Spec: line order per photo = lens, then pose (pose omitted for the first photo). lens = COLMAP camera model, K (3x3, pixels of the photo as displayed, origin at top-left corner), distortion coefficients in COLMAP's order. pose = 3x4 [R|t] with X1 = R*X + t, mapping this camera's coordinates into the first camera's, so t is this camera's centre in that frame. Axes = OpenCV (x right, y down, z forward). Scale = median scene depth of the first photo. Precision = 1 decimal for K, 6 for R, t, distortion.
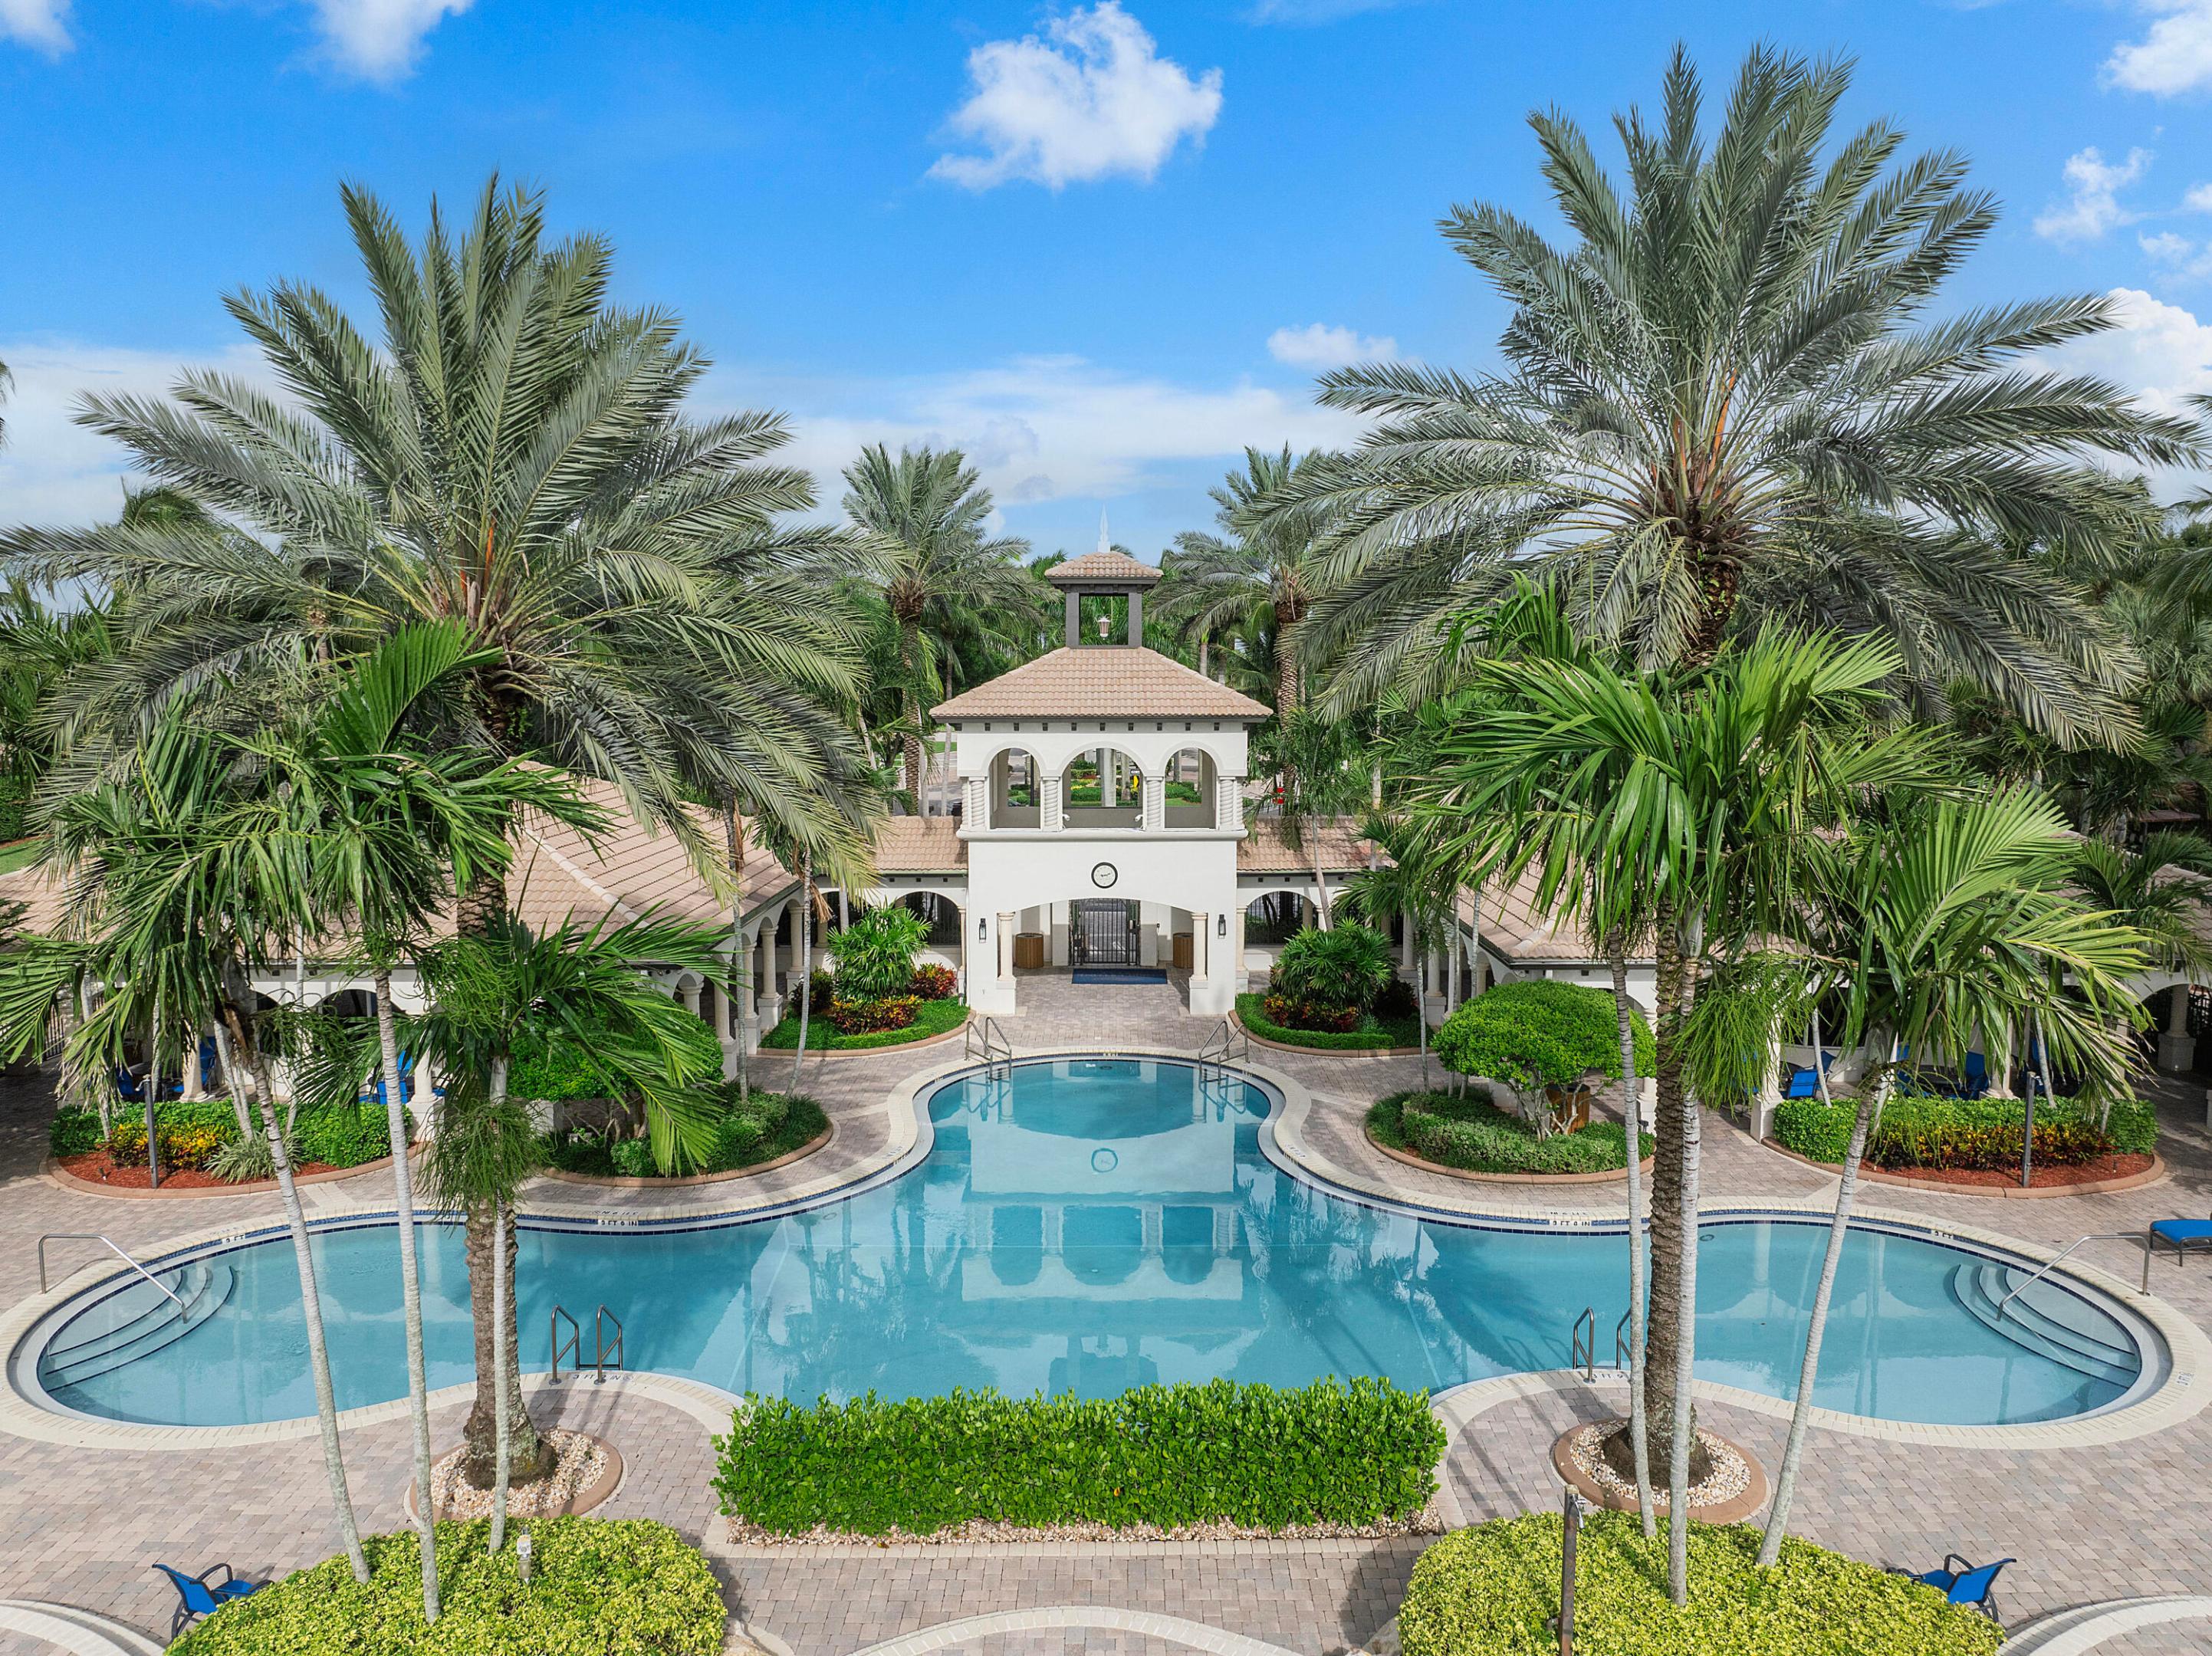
lens RADIAL K [[1561.6, 0, 1104.8], [0, 1561.6, 814.0], [0, 0, 1]] dist [-0.039999, 0.005583]
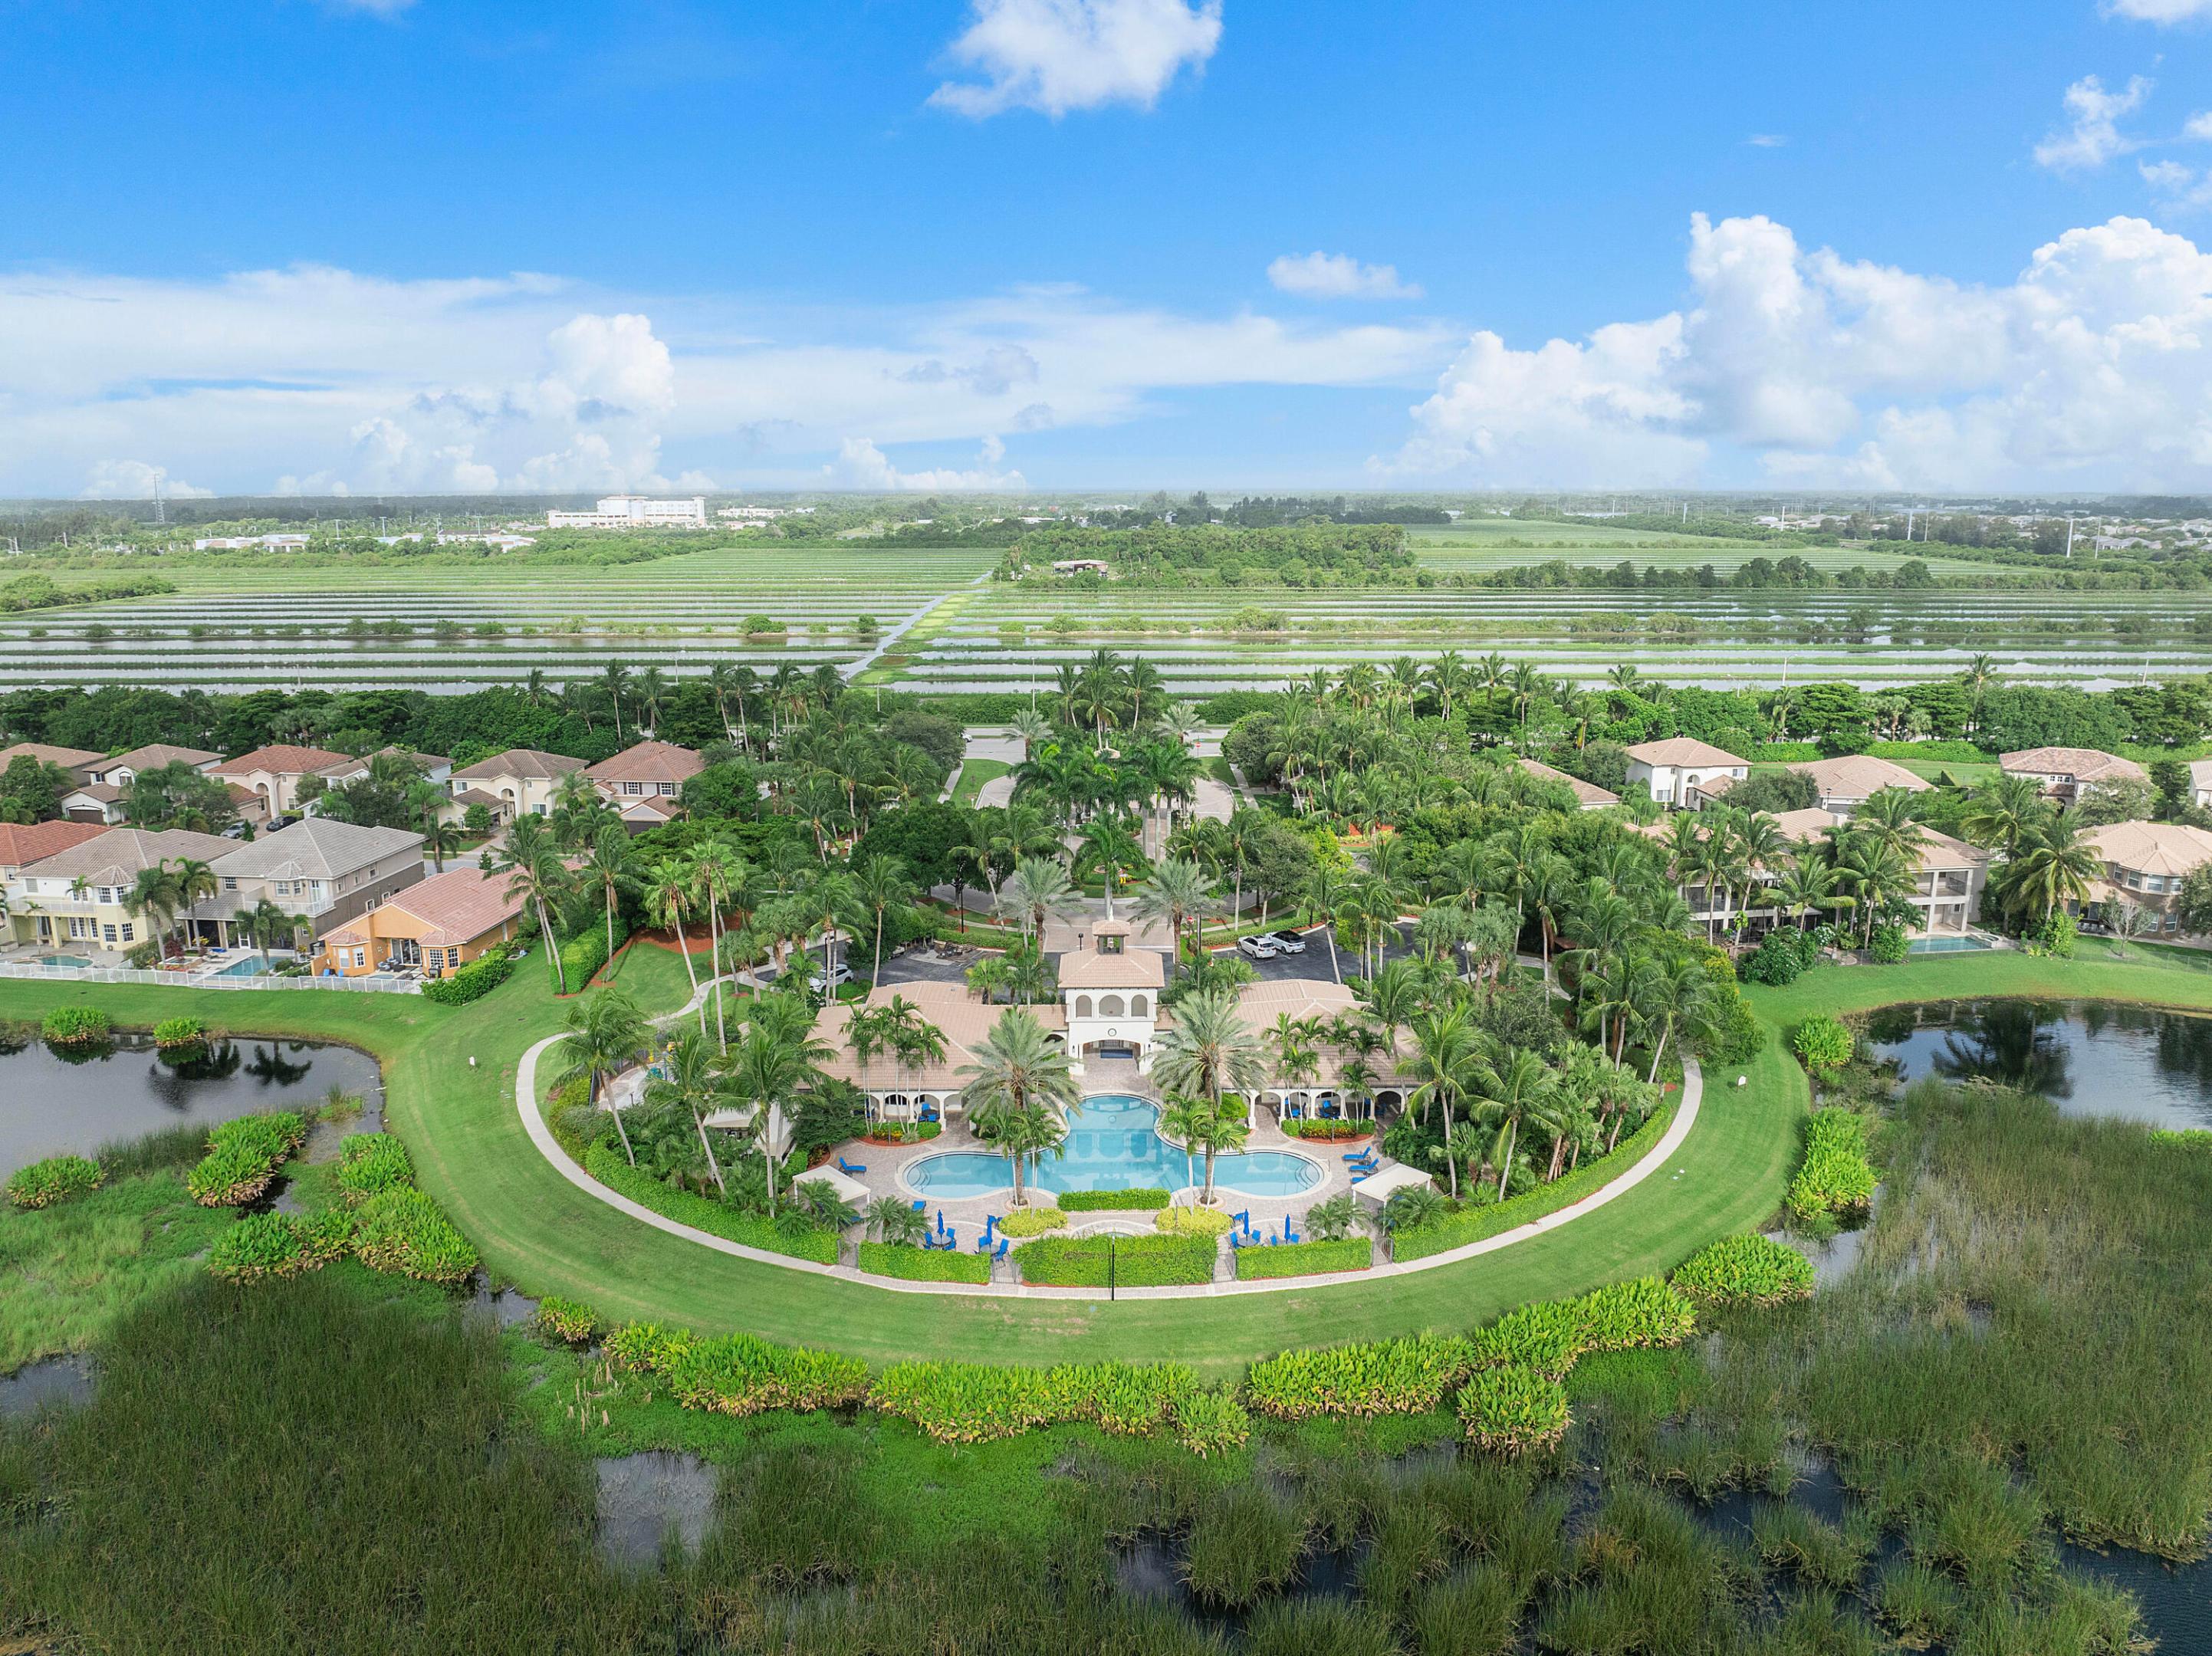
lens RADIAL K [[1553.4, 0, 1097.7], [0, 1553.4, 824.9], [0, 0, 1]] dist [-0.034987, 0.003509]
pose [[0.999985, -0.003728, 0.004103, -0.059854], [0.003201, 0.992559, 0.121727, -1.112277], [-0.004526, -0.121712, 0.992555, -3.023230]]
